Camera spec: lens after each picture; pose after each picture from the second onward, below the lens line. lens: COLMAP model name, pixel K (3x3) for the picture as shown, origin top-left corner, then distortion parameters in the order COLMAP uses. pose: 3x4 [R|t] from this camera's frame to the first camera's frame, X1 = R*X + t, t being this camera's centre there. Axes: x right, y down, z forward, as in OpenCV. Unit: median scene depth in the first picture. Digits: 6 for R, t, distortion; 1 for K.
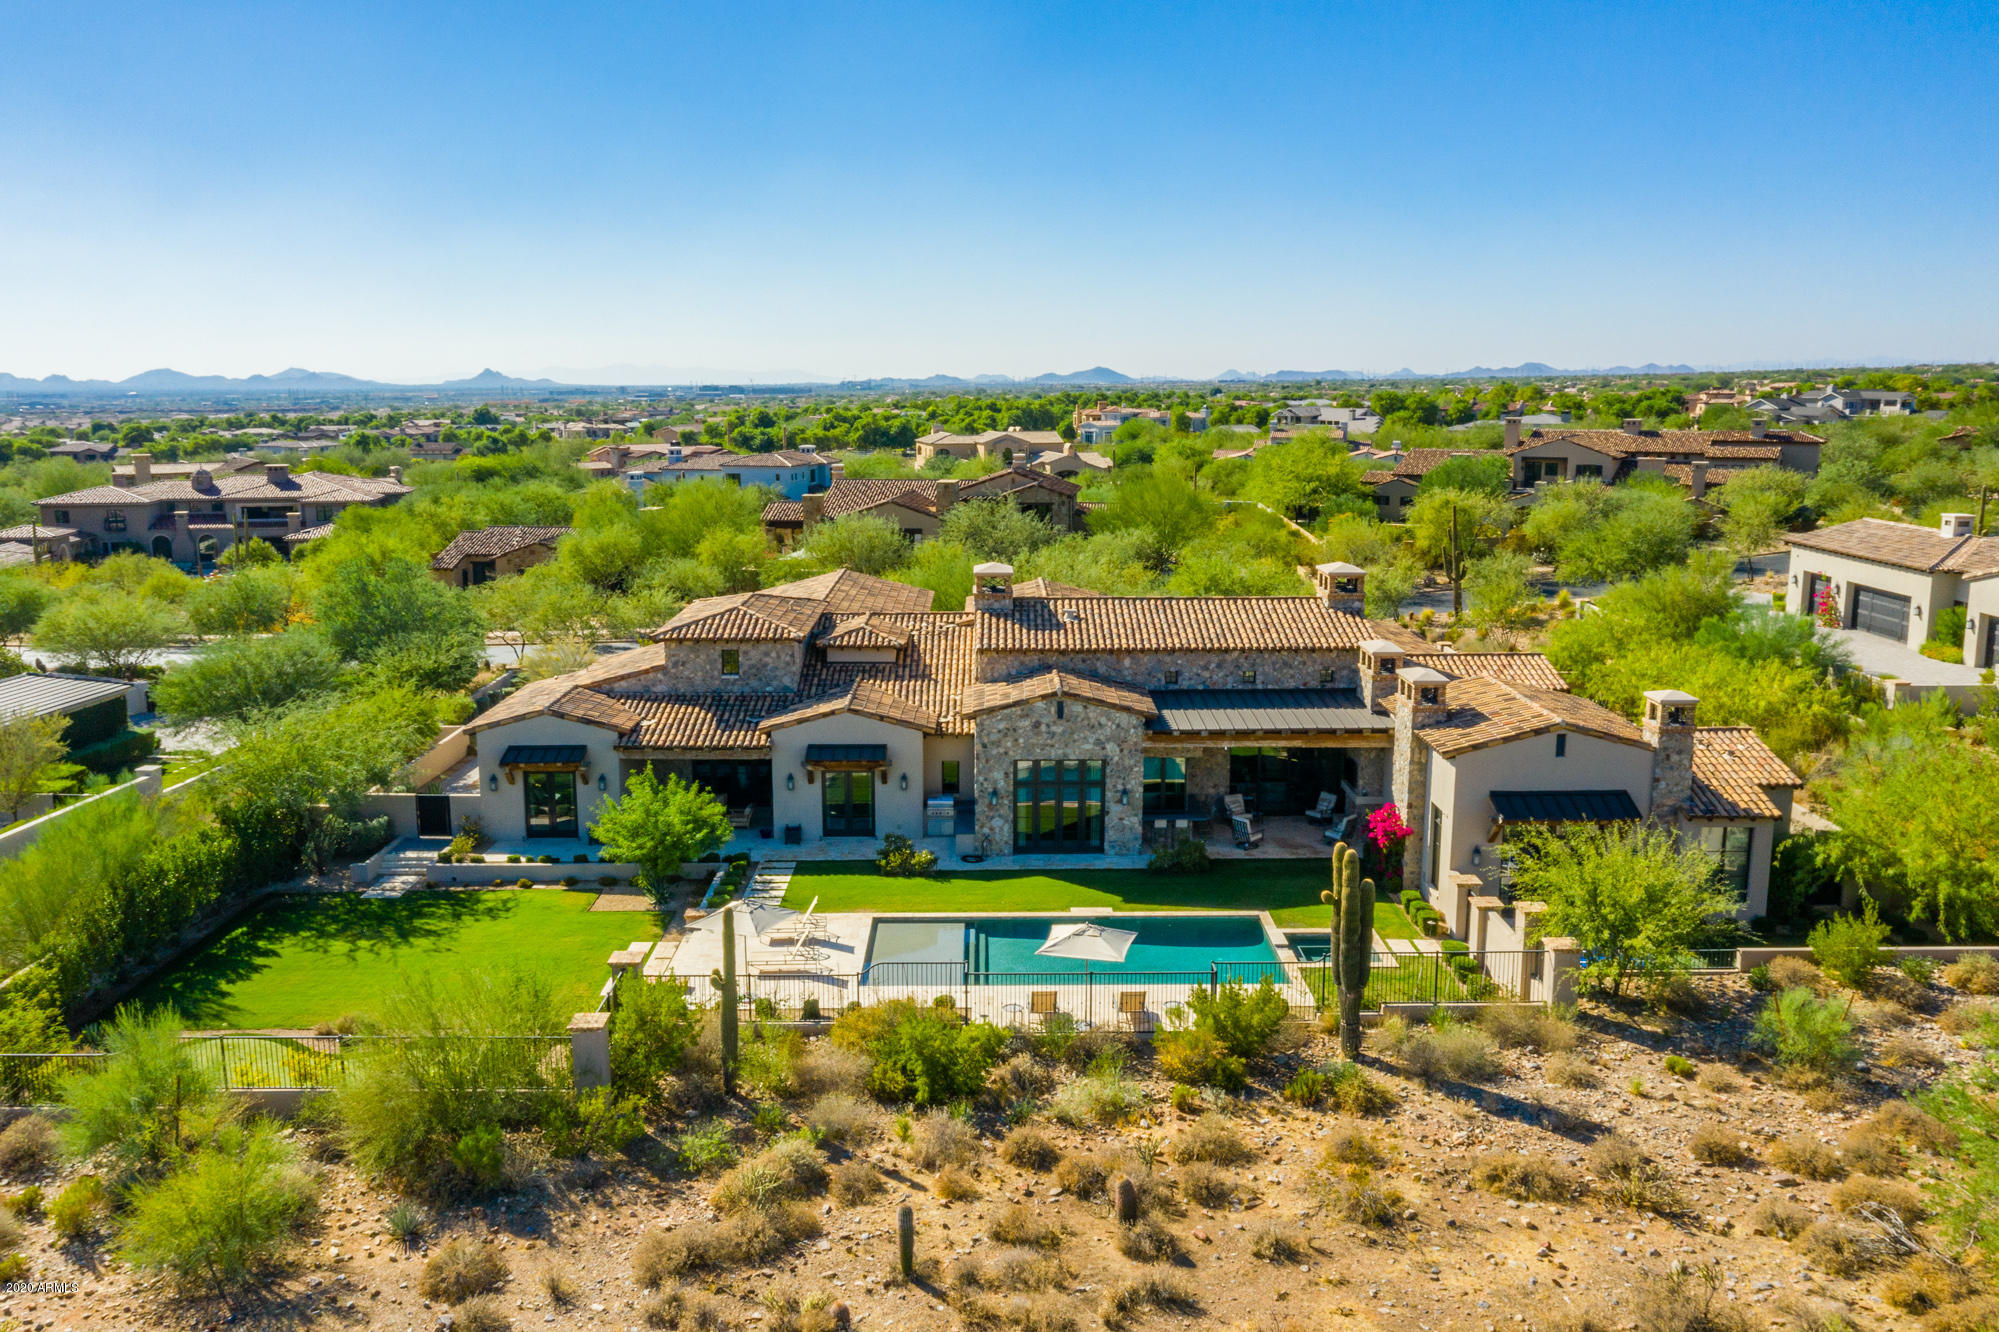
lens RADIAL K [[1598.8, 0, 999.5], [0, 1598.8, 666.0], [0, 0, 1]] dist [0.007797, 0.003314]
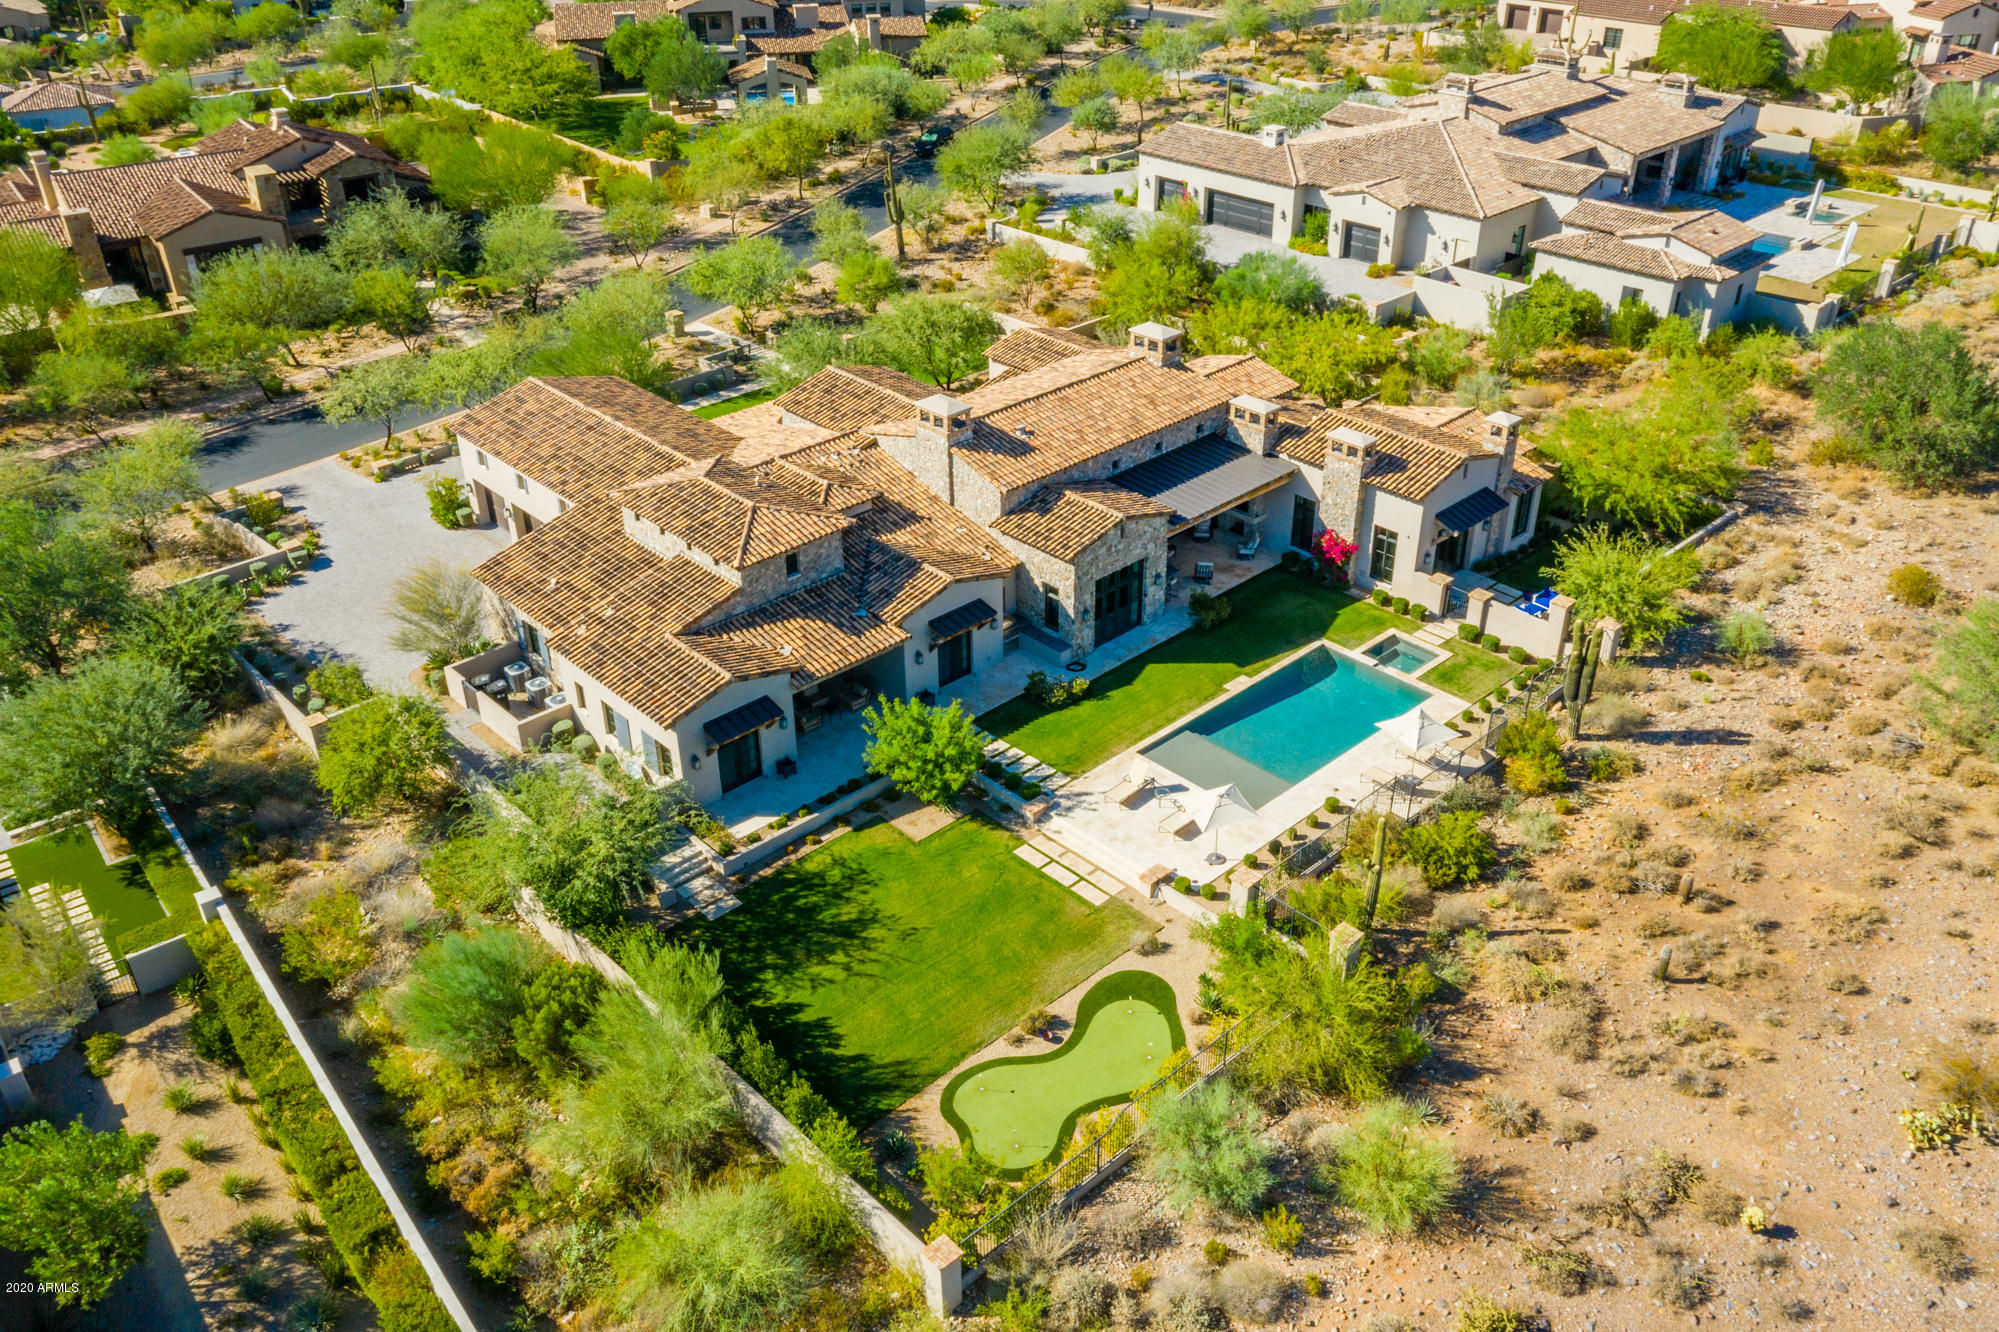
lens RADIAL K [[1587.2, 0, 999.5], [0, 1587.2, 666.0], [0, 0, 1]] dist [0.002134, 0.001307]
pose [[0.731951, -0.357022, 0.580330, -0.775051], [0.130982, 0.909570, 0.394369, -0.370963], [-0.668649, -0.212645, 0.712524, 0.180244]]
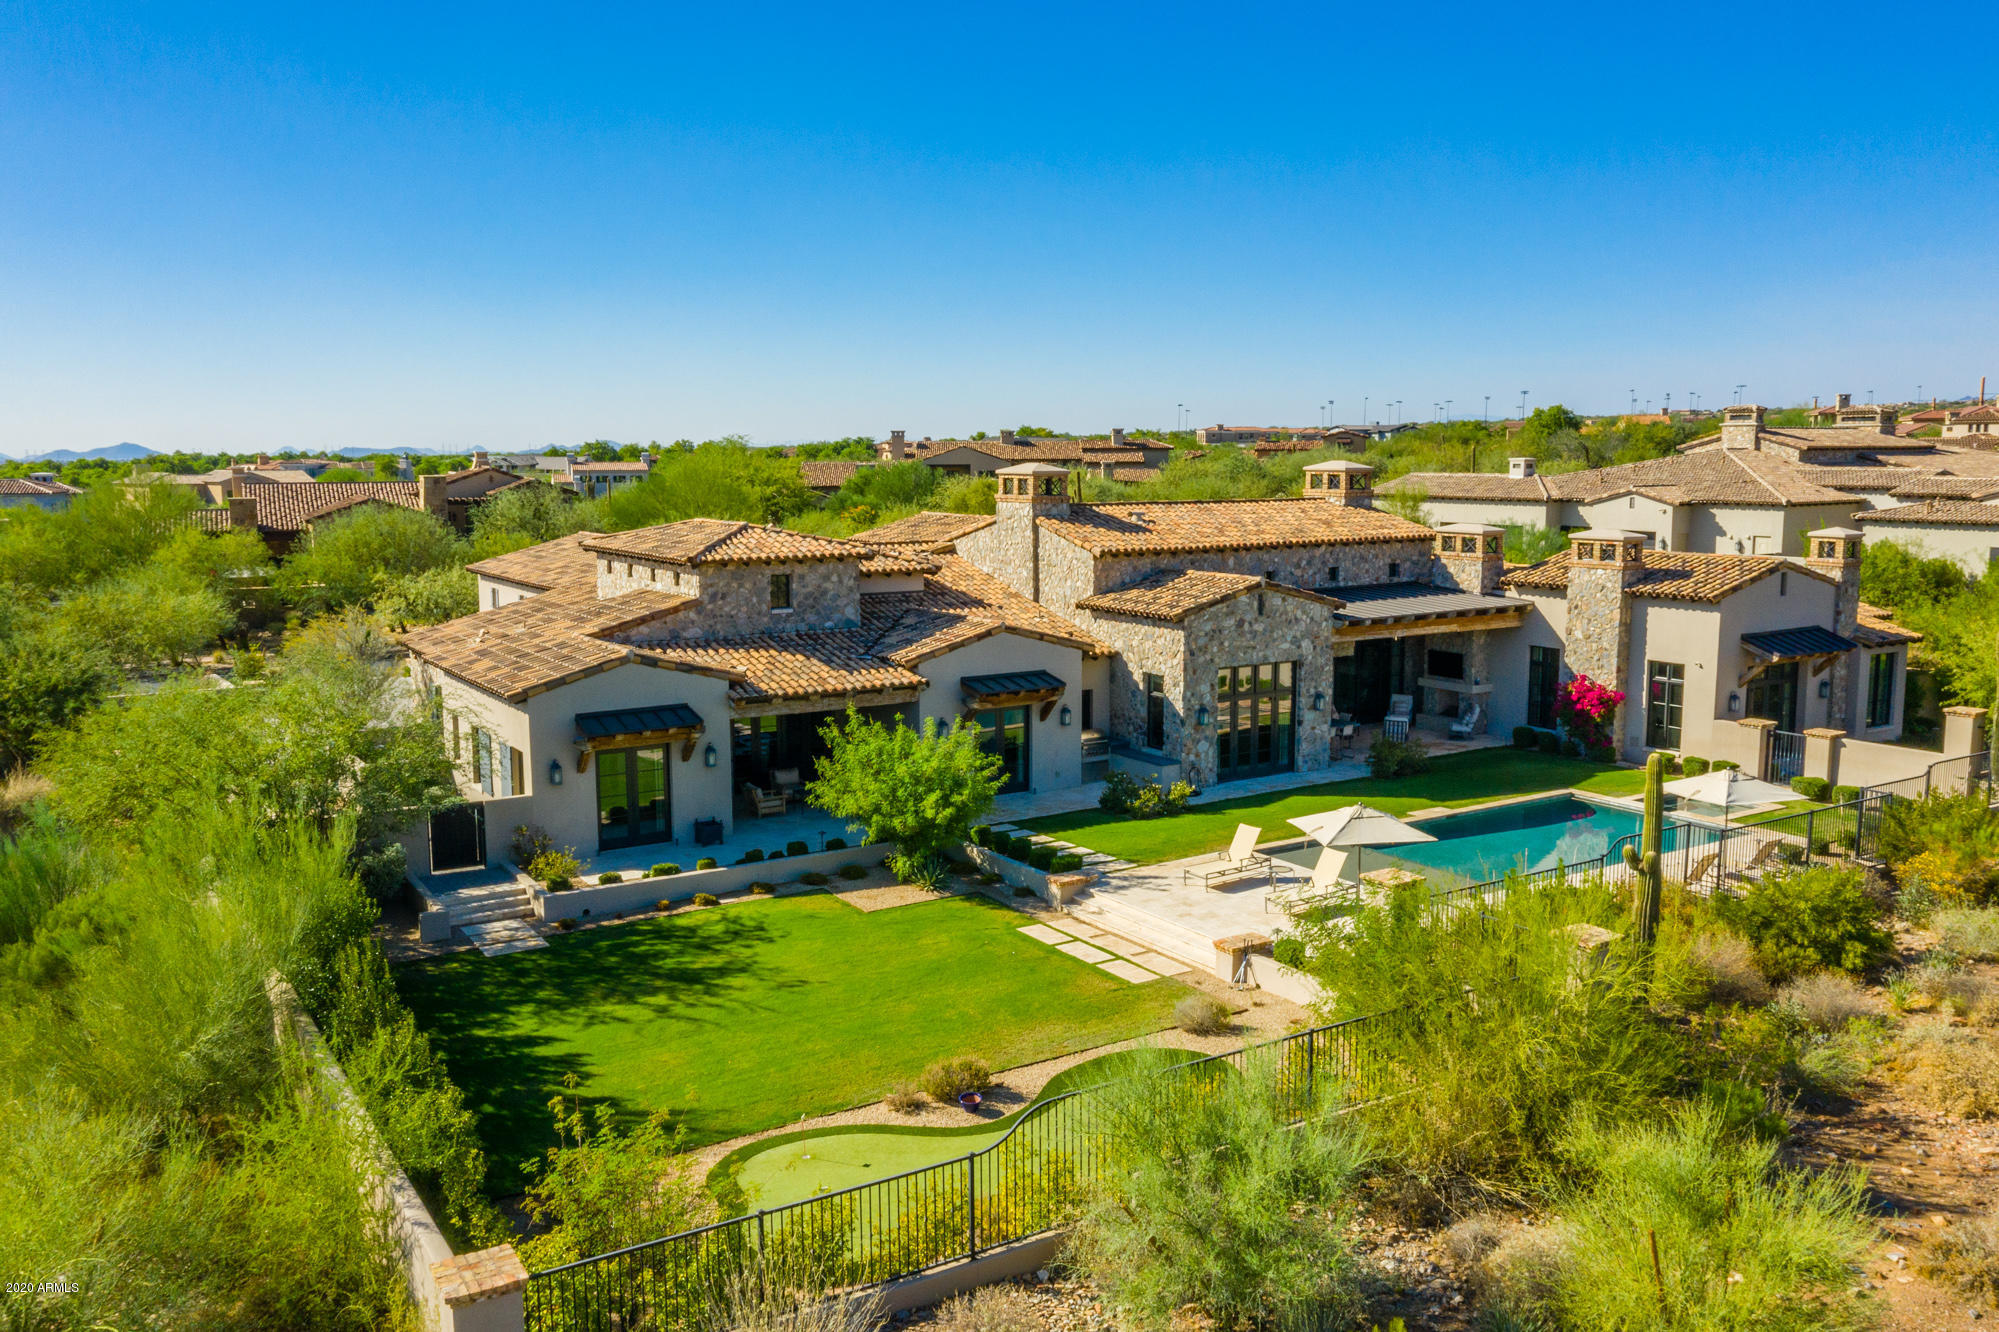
lens RADIAL K [[1587.2, 0, 999.5], [0, 1587.2, 666.0], [0, 0, 1]] dist [0.002134, 0.001307]
pose [[0.846141, -0.073852, 0.527818, -0.531518], [0.098459, 0.994967, -0.018625, 0.062585], [-0.523786, 0.067728, 0.849154, 0.360932]]
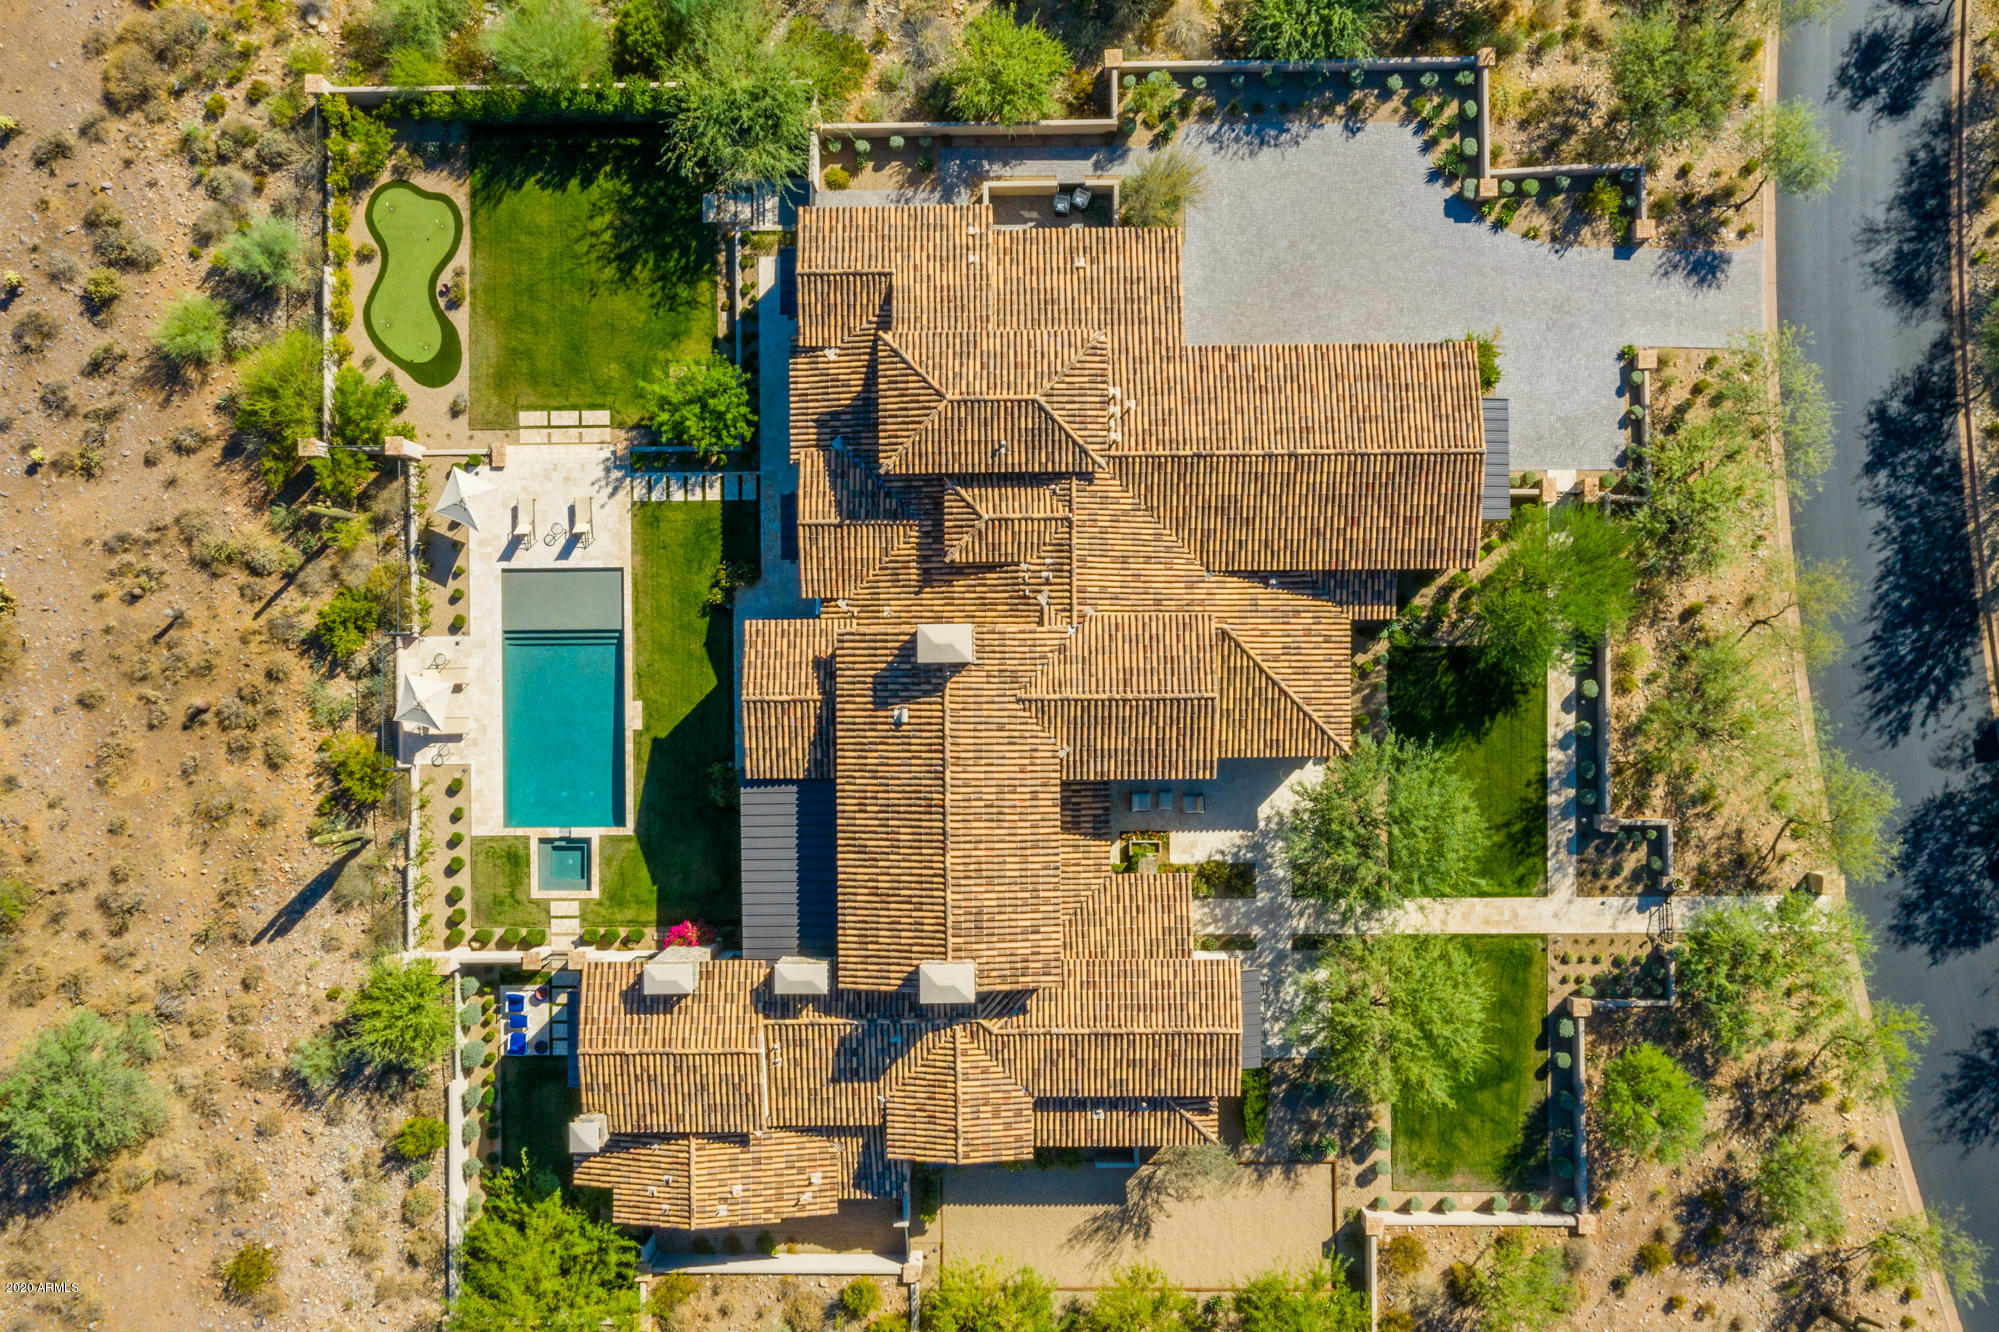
lens RADIAL K [[1598.8, 0, 999.5], [0, 1598.8, 666.0], [0, 0, 1]] dist [0.007797, 0.003314]
pose [[0.002068, 0.999996, -0.001688, 0.014419], [-0.161688, 0.002000, 0.986840, -1.238109], [0.986840, -0.001768, 0.161691, 1.000131]]
